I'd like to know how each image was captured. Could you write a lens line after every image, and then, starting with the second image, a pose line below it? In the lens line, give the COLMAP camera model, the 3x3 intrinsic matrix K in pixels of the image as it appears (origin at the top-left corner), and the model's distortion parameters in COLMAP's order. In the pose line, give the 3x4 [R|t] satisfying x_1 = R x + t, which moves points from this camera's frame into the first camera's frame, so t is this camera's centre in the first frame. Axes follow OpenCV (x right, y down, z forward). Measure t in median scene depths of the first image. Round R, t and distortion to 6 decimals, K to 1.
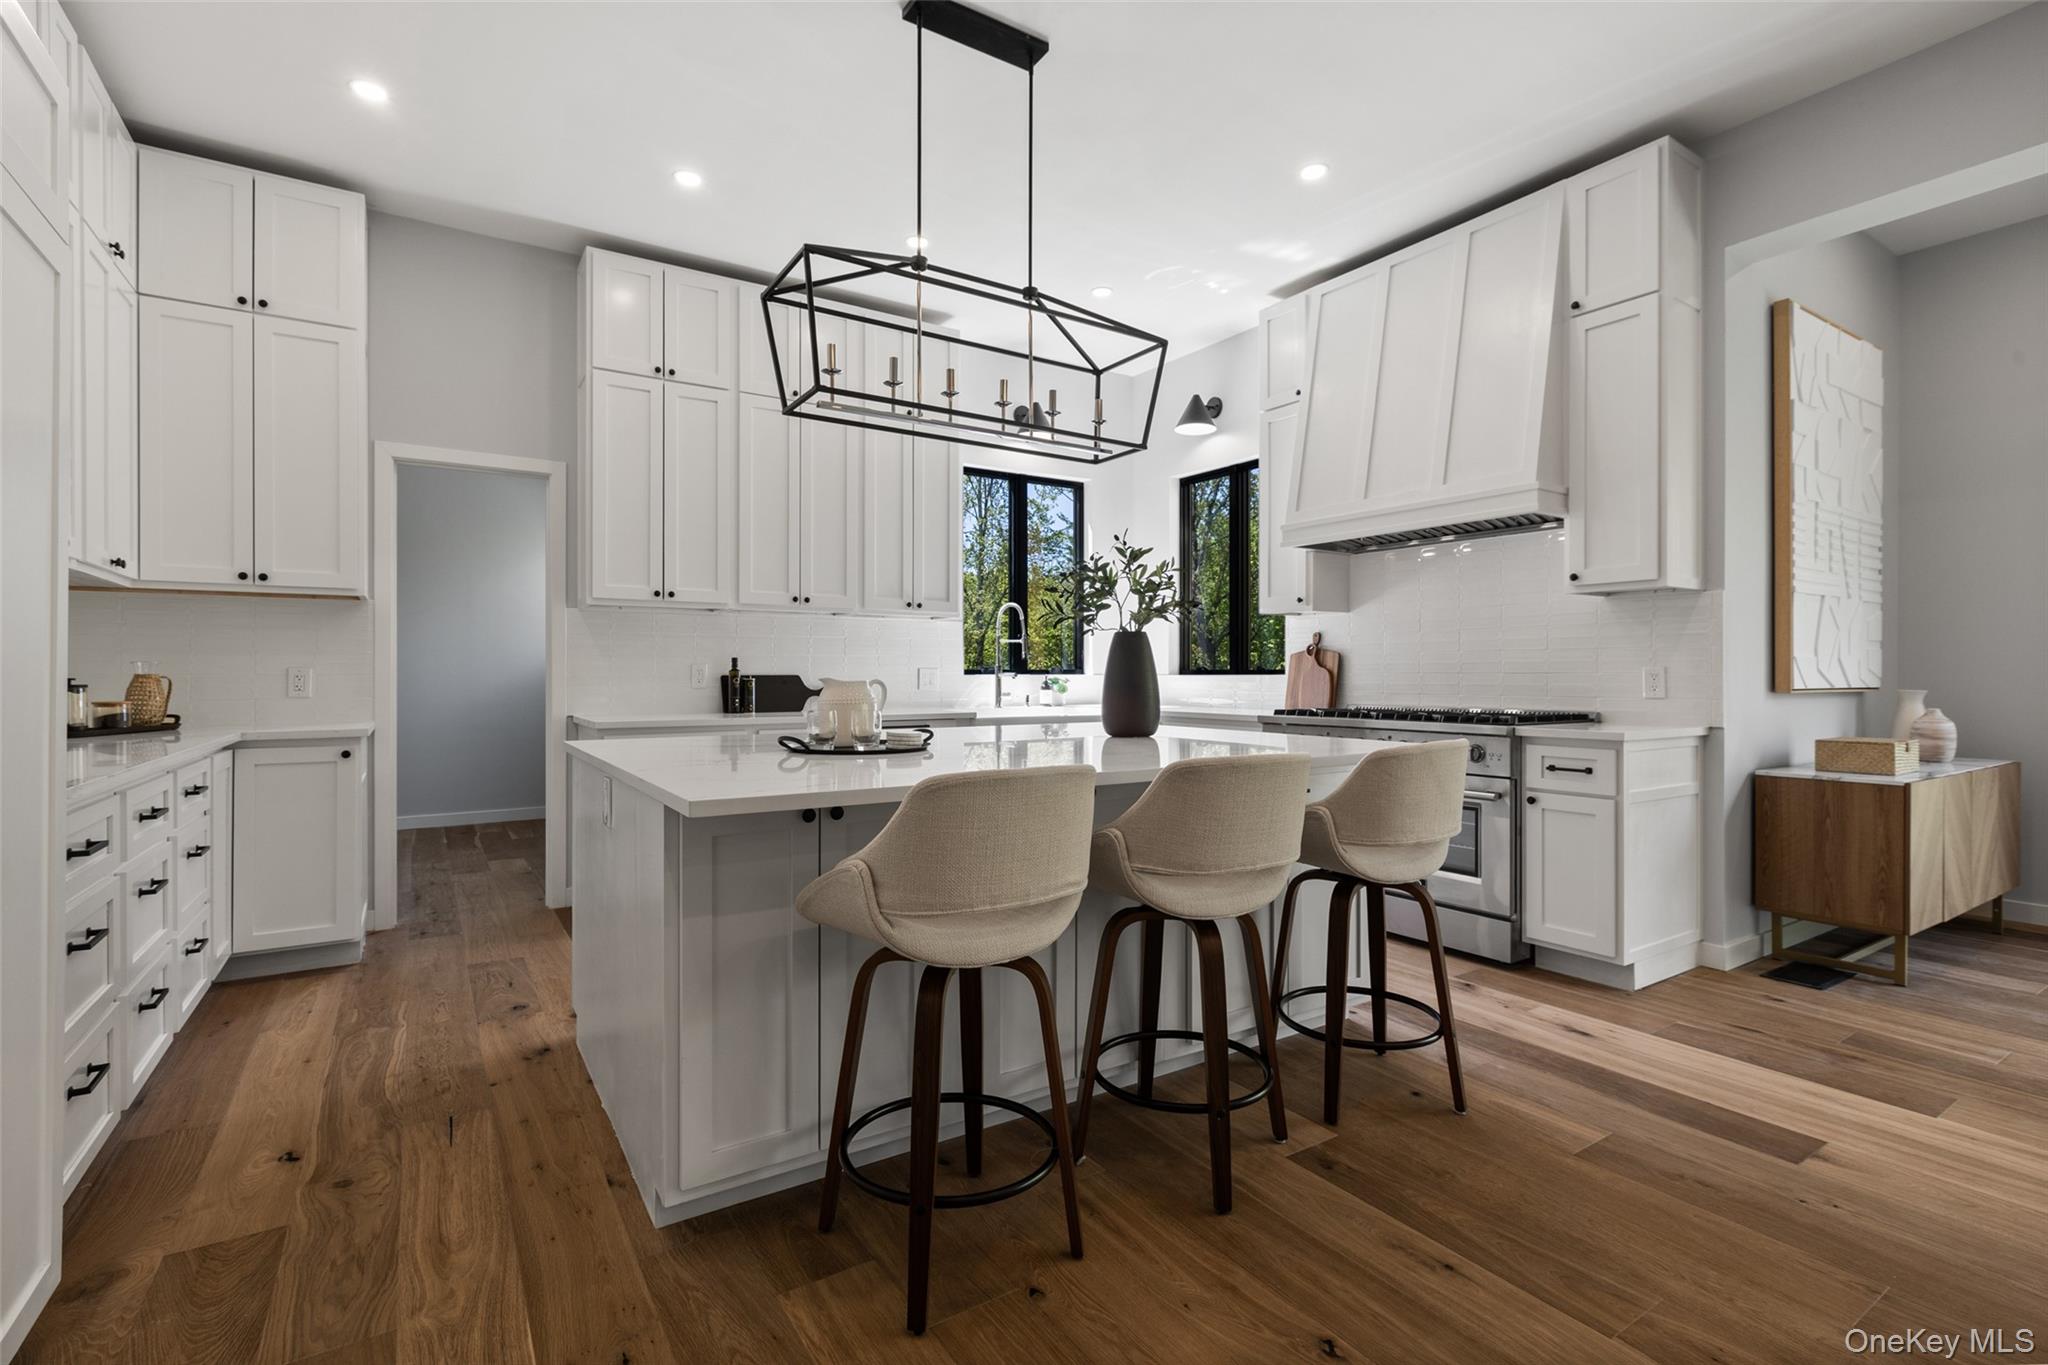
lens RADIAL K [[924.6, 0, 1020.0], [0, 924.6, 668.2], [0, 0, 1]] dist [0.003821, -0.000250]
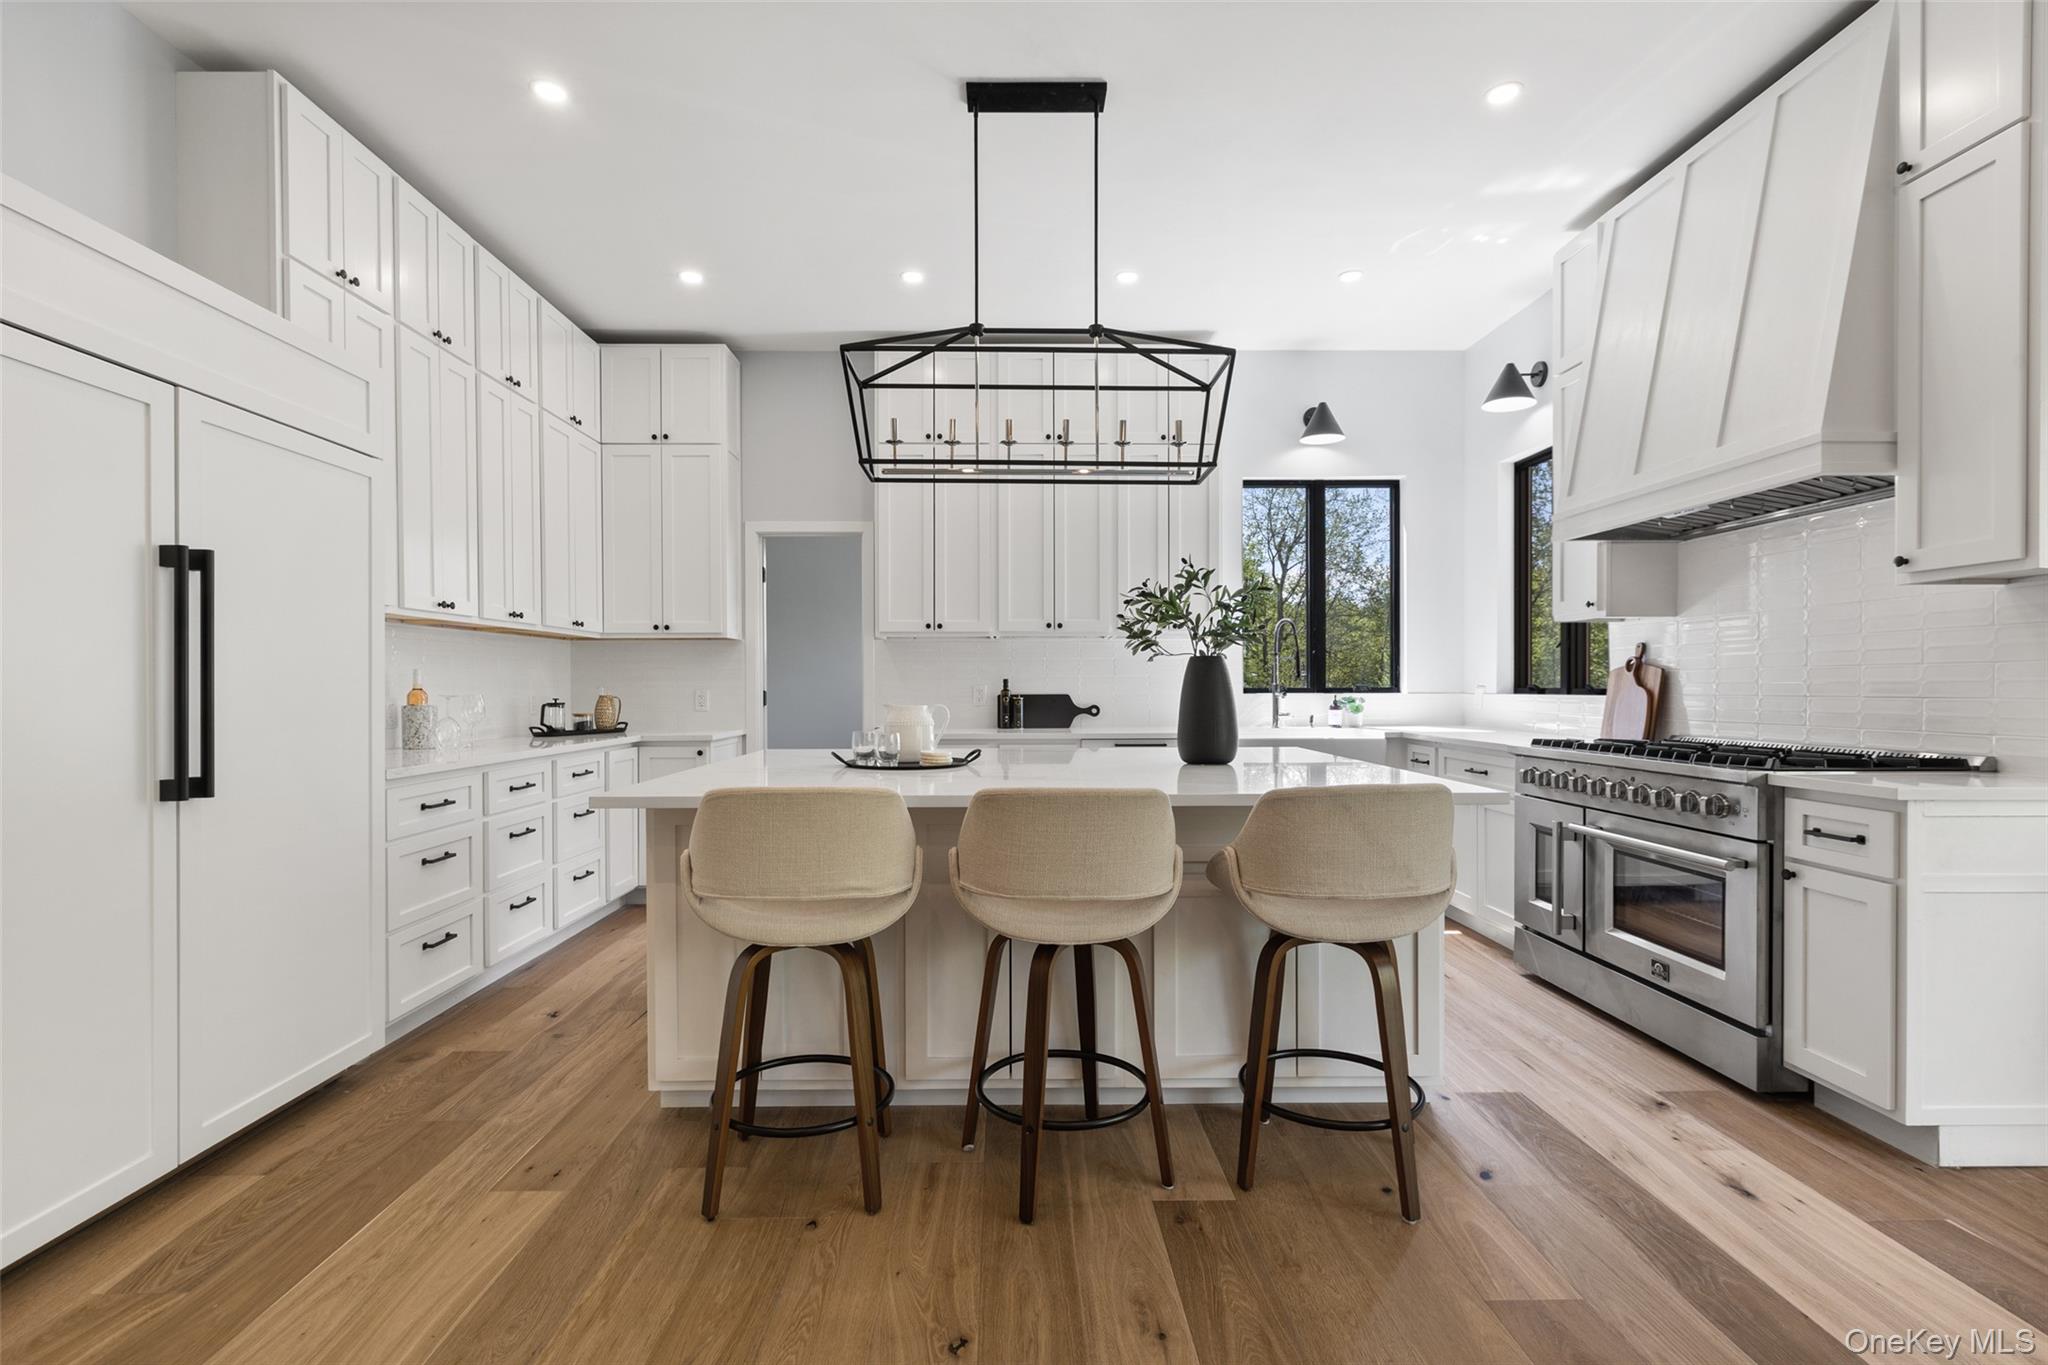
lens RADIAL K [[934.8, 0, 1016.3], [0, 934.8, 686.1], [0, 0, 1]] dist [0.001679, 0.000463]
pose [[0.850388, -0.001954, -0.526152, 0.418151], [0.005882, 0.999966, 0.005794, -0.013114], [0.526122, -0.008022, 0.850371, 0.055054]]
